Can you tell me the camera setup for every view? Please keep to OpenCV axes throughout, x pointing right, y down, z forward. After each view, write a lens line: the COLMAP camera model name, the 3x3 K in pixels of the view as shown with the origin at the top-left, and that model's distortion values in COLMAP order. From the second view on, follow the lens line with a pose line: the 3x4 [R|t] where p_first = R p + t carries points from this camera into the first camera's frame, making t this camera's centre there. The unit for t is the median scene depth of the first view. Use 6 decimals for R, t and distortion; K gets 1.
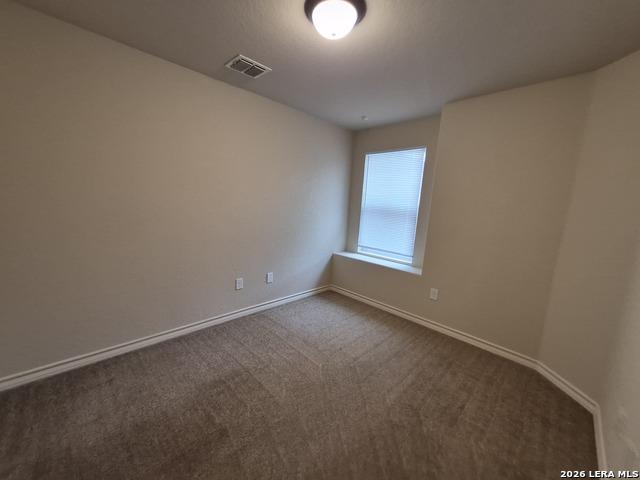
lens RADIAL K [[251.5, 0, 315.4], [0, 251.5, 242.2], [0, 0, 1]] dist [0.011434, -0.000338]
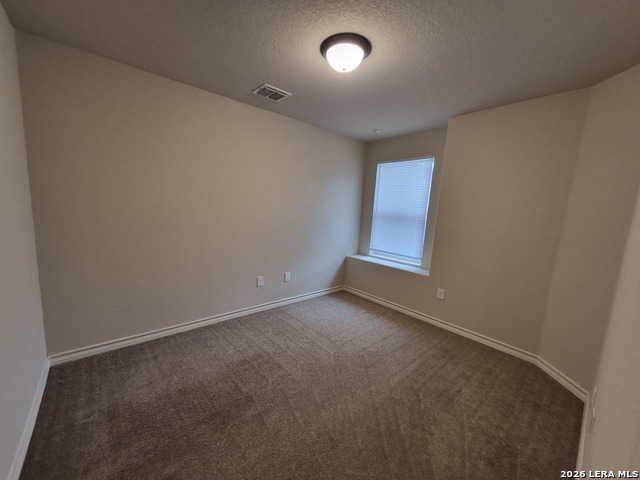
lens RADIAL K [[251.5, 0, 315.4], [0, 251.5, 242.2], [0, 0, 1]] dist [0.011434, -0.000338]
pose [[0.997966, 0.006542, -0.063409, 0.015296], [-0.008162, 0.999646, -0.025319, 0.030072], [0.063221, 0.025785, 0.997666, -0.154392]]
